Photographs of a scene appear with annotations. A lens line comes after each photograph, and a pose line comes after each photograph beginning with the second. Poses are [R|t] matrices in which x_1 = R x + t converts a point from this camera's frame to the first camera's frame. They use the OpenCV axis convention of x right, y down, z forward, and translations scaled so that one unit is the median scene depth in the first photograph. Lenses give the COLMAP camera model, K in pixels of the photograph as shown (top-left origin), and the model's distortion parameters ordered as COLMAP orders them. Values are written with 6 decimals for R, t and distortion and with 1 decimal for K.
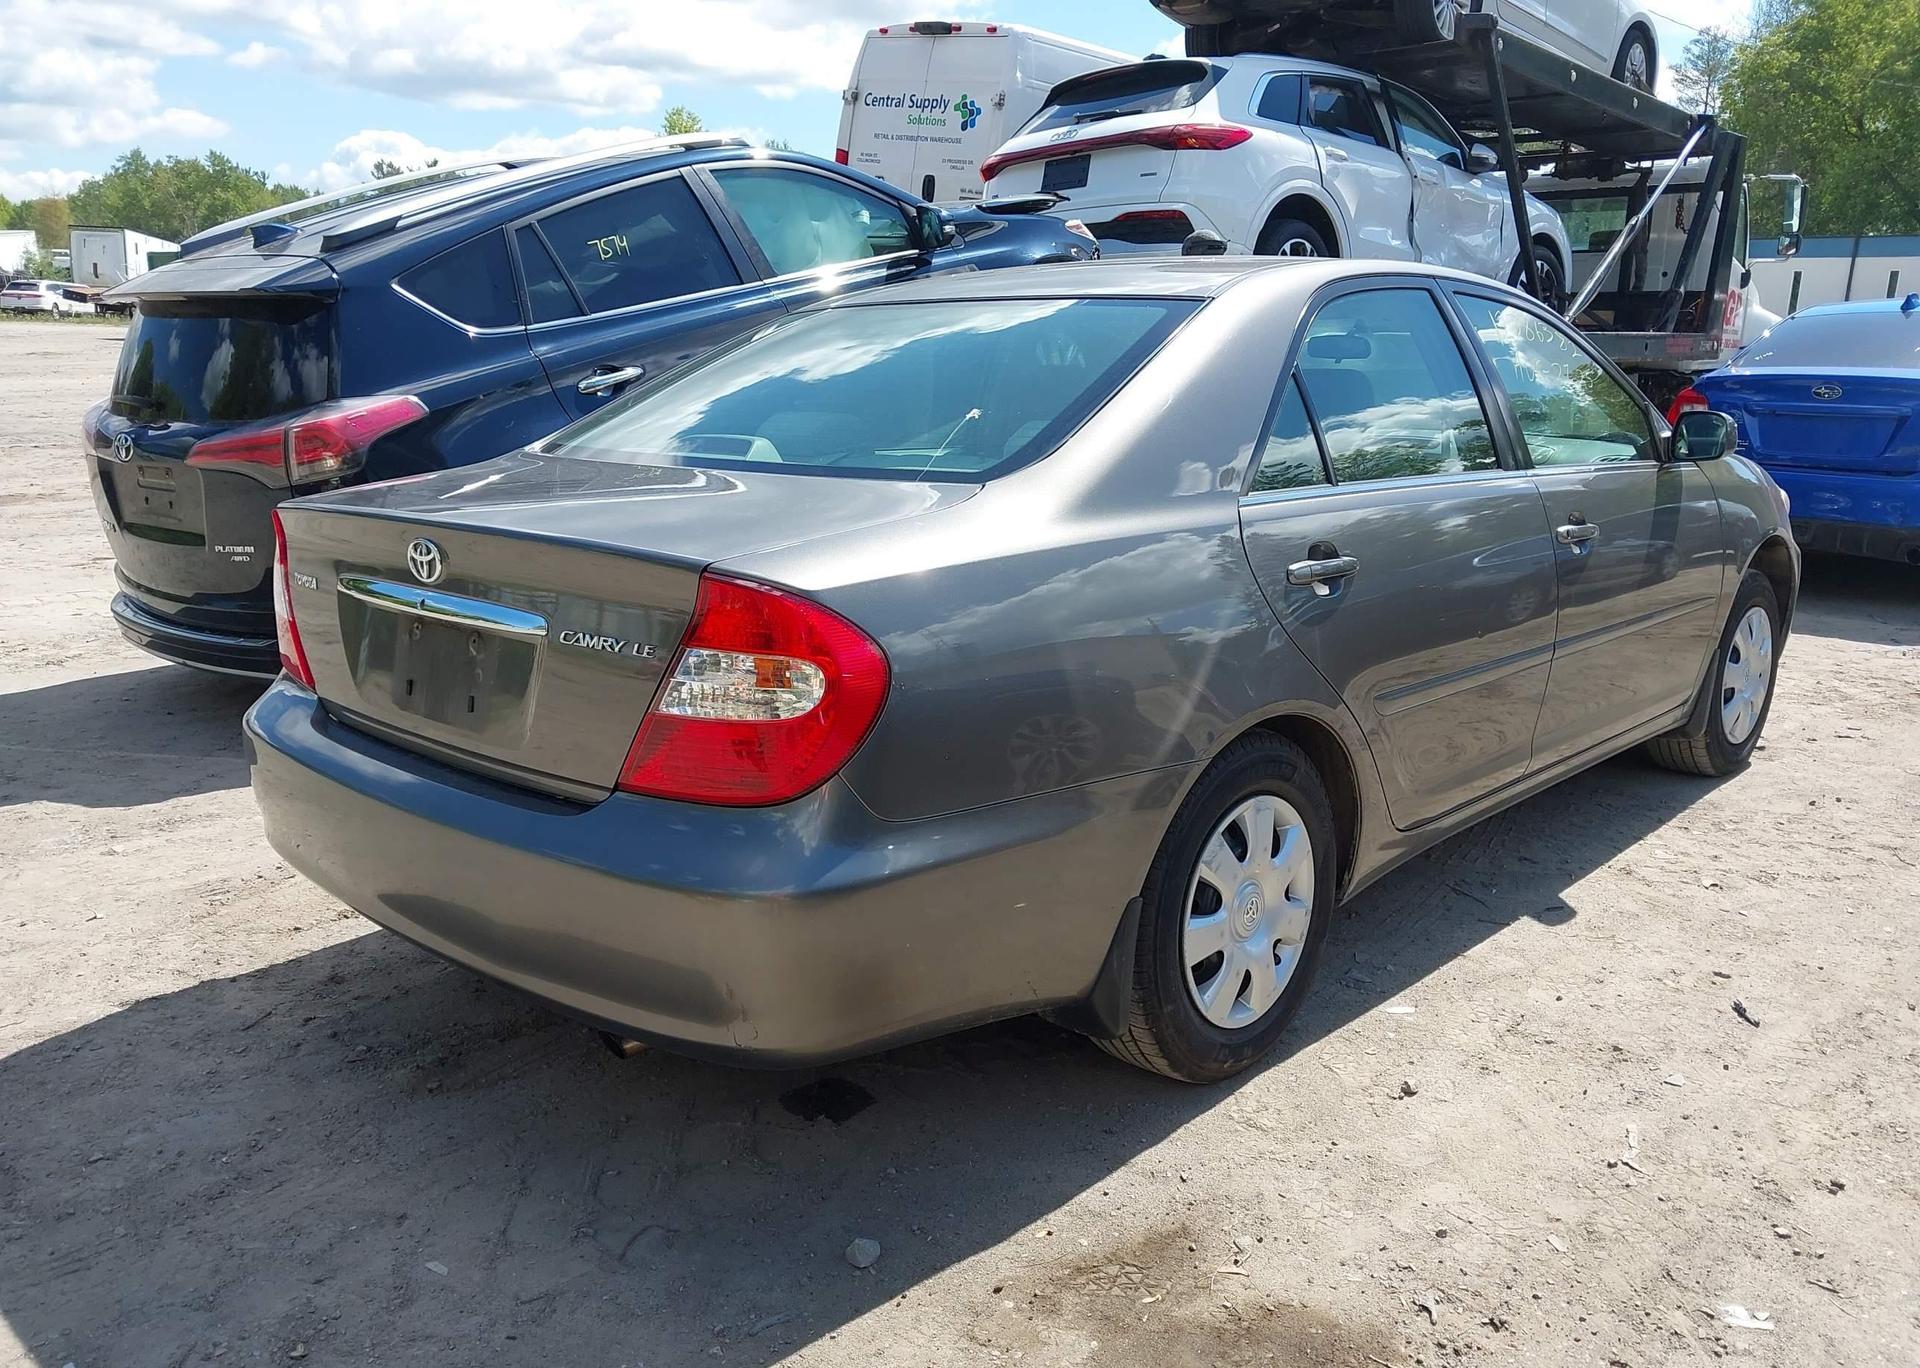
lens RADIAL K [[1523.8, 0, 961.1], [0, 1523.8, 688.8], [0, 0, 1]] dist [0.003471, 0.000790]
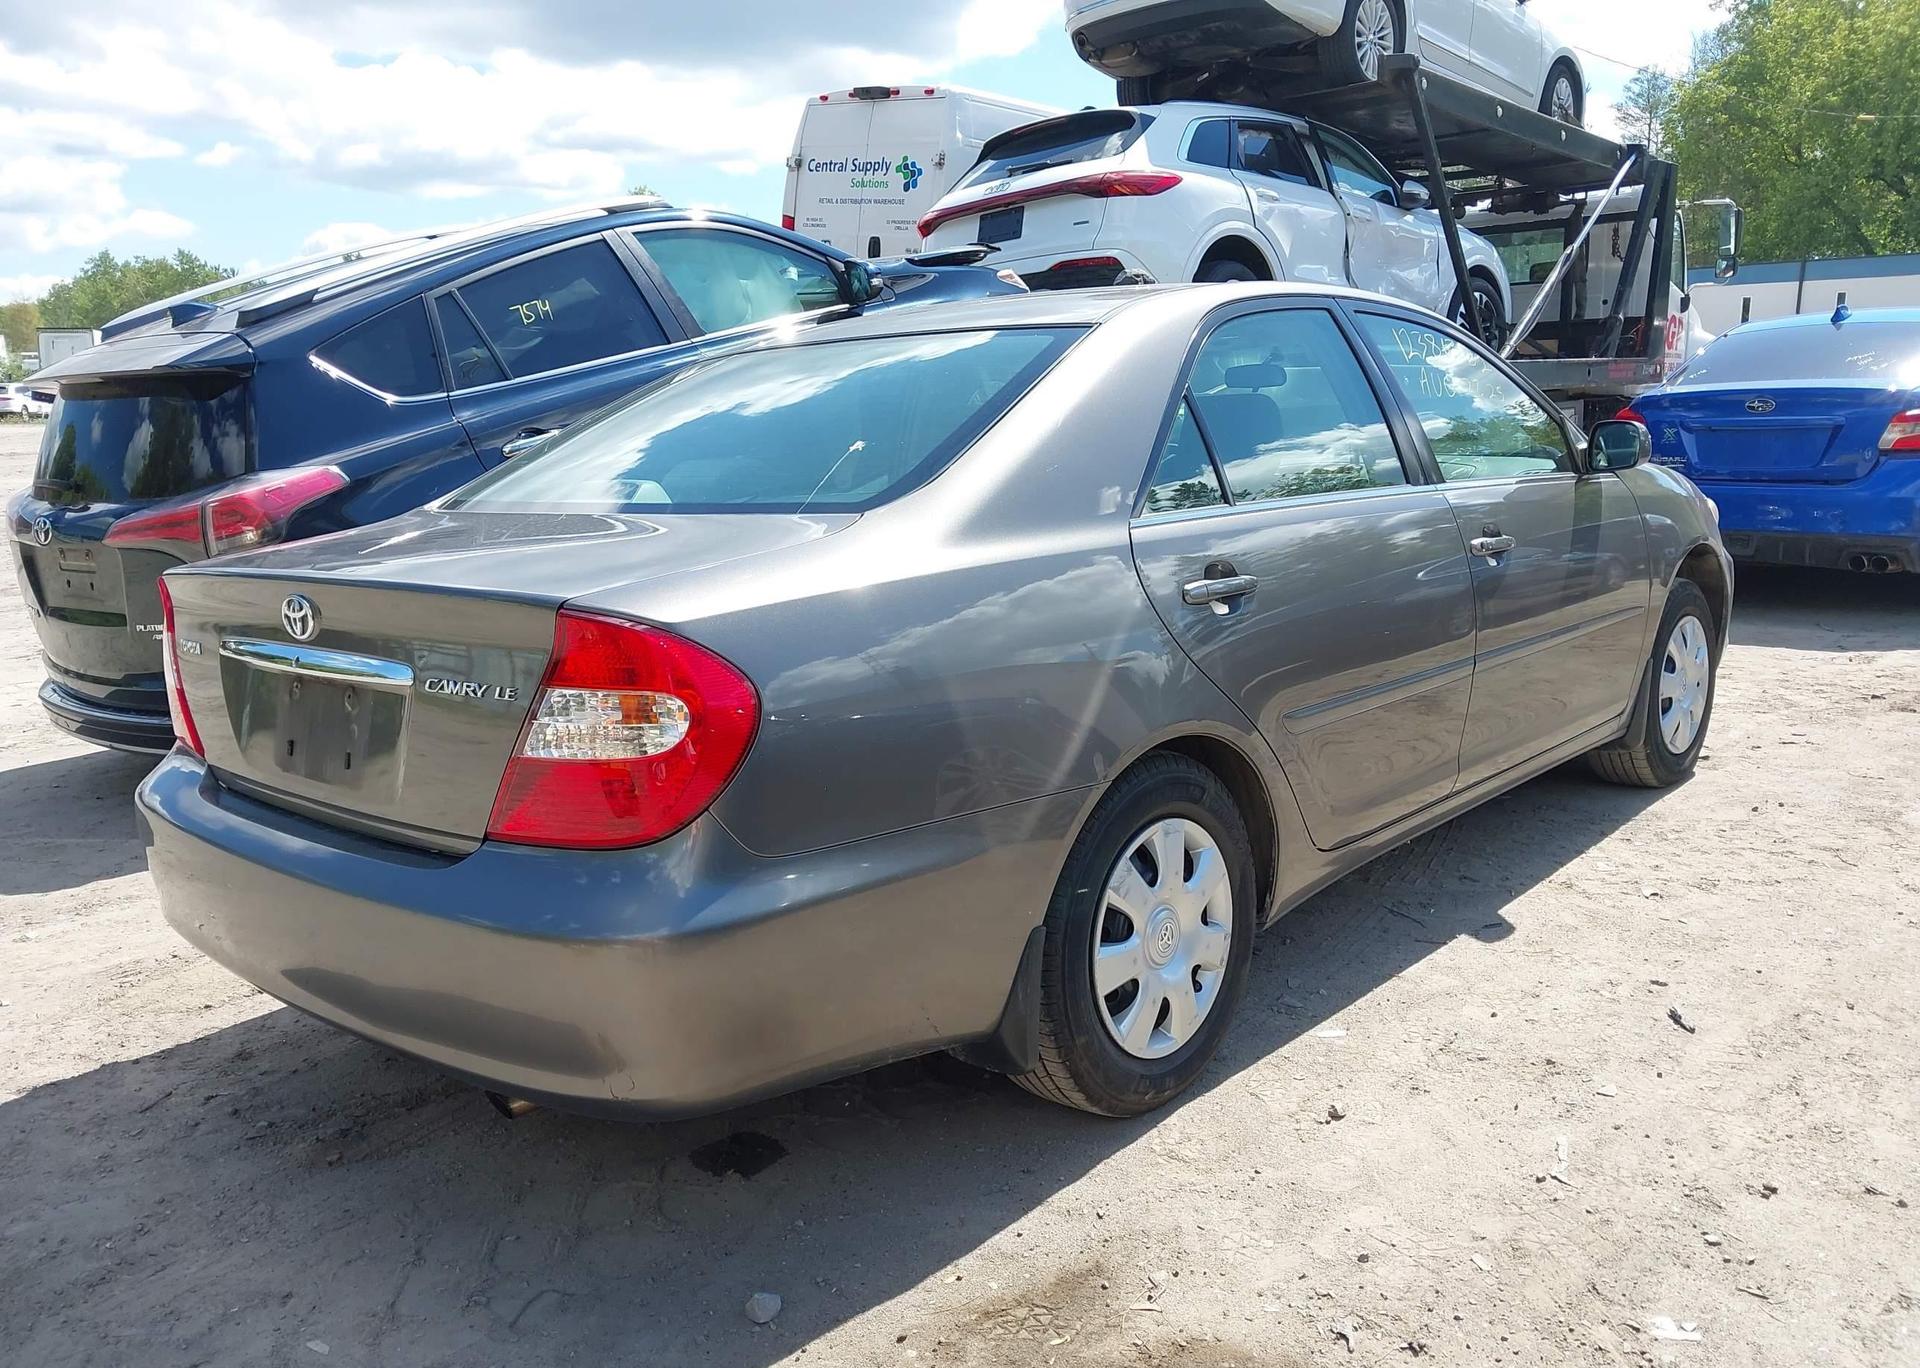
lens RADIAL K [[1523.8, 0, 960.5], [0, 1523.8, 686.7], [0, 0, 1]] dist [0.003471, 0.000790]
pose [[0.998882, -0.046166, 0.010211, 0.046728], [0.046542, 0.998106, -0.040237, 0.015086], [-0.008334, 0.040667, 0.999138, 0.012689]]
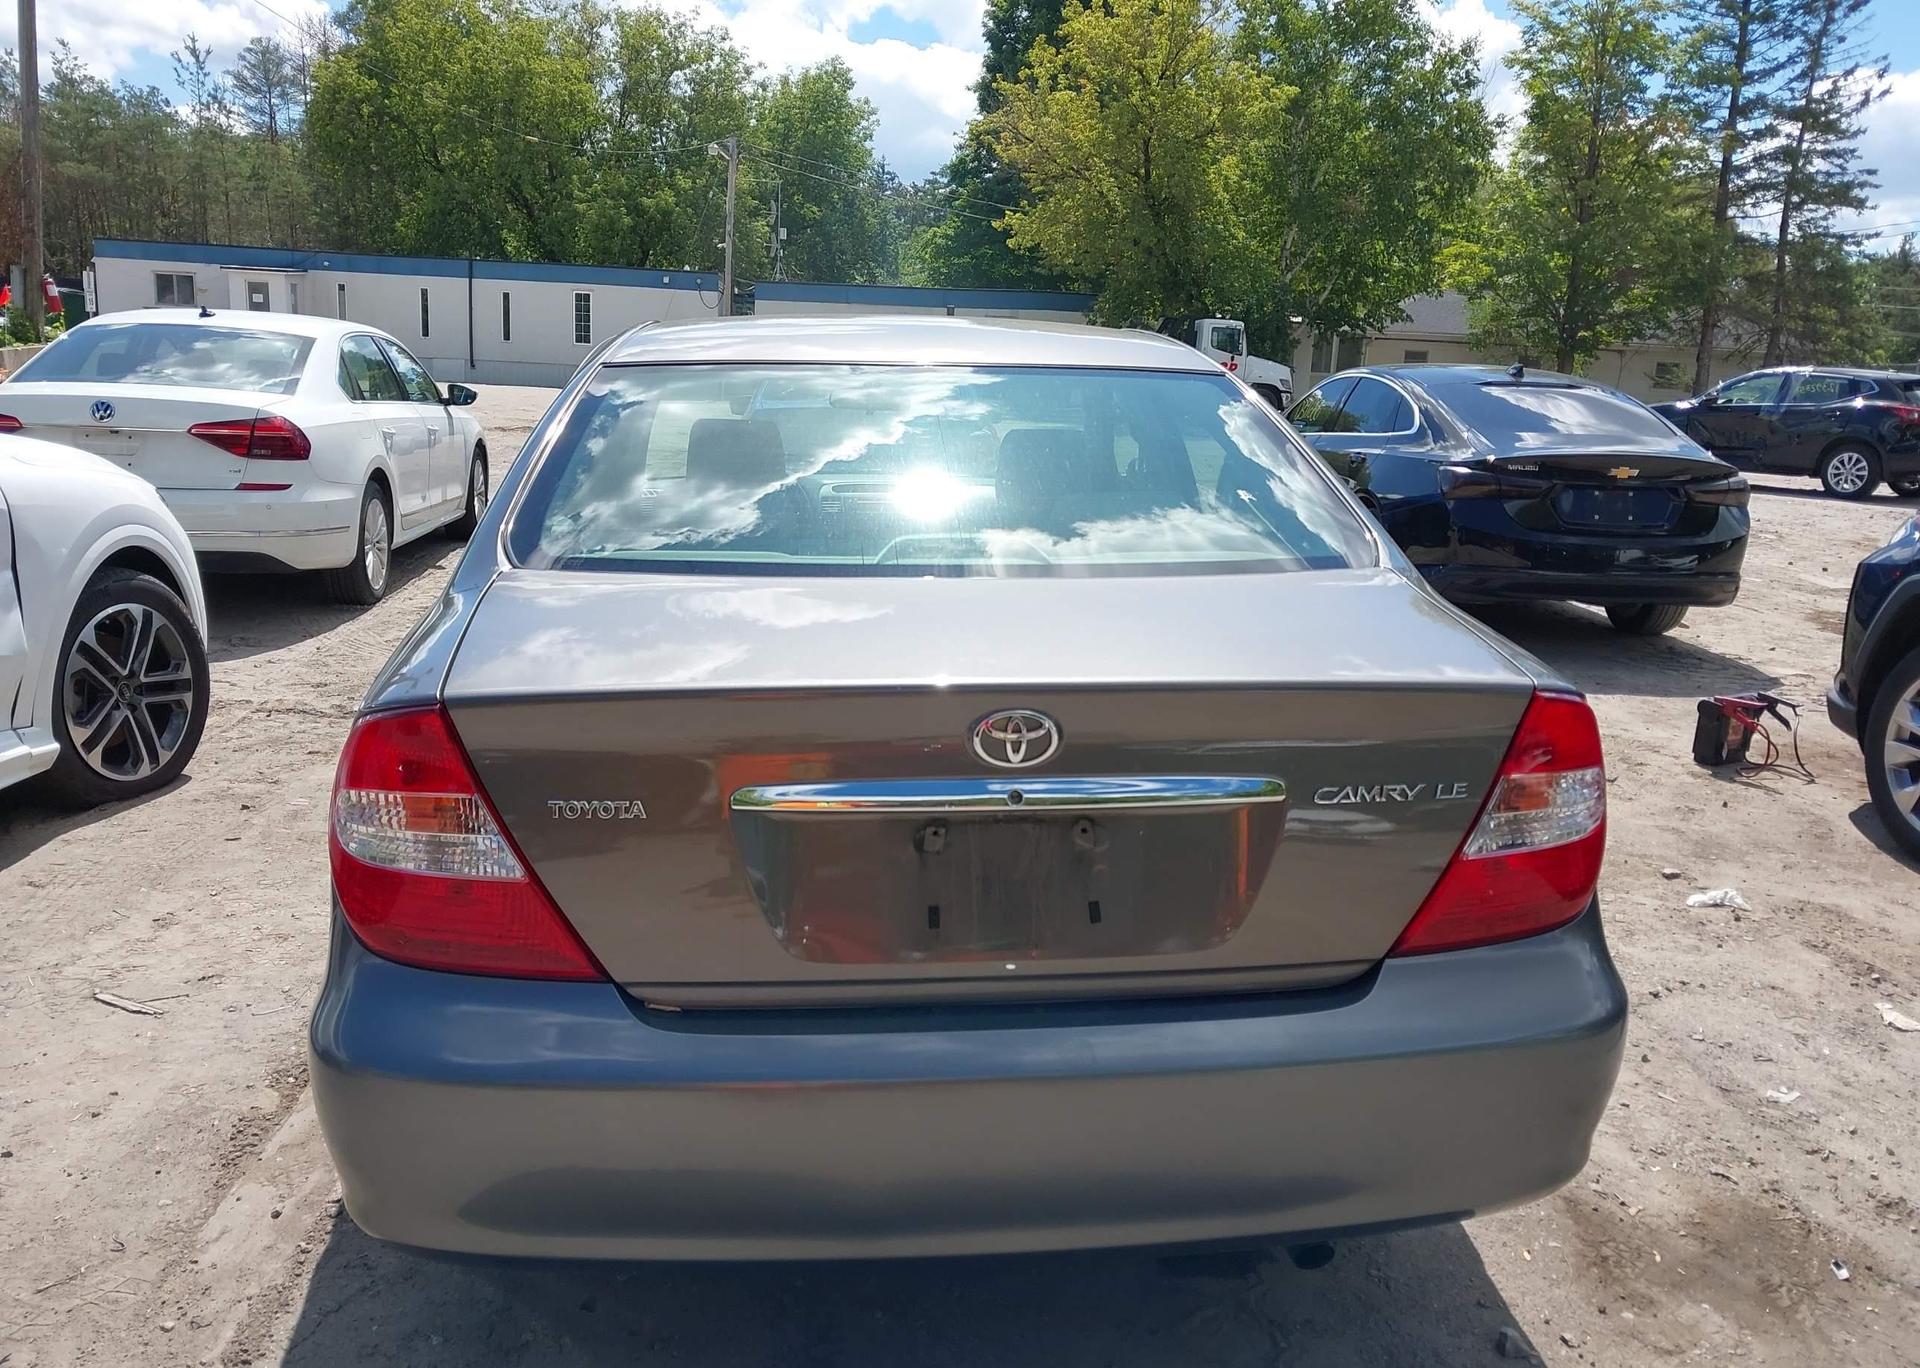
lens RADIAL K [[1523.8, 0, 950.2], [0, 1523.8, 685.9], [0, 0, 1]] dist [0.003471, 0.000790]
pose [[0.654020, -0.142806, 0.742876, -0.676251], [0.146023, 0.987383, 0.061251, -0.117292], [-0.742250, 0.068418, 0.666621, 0.392981]]
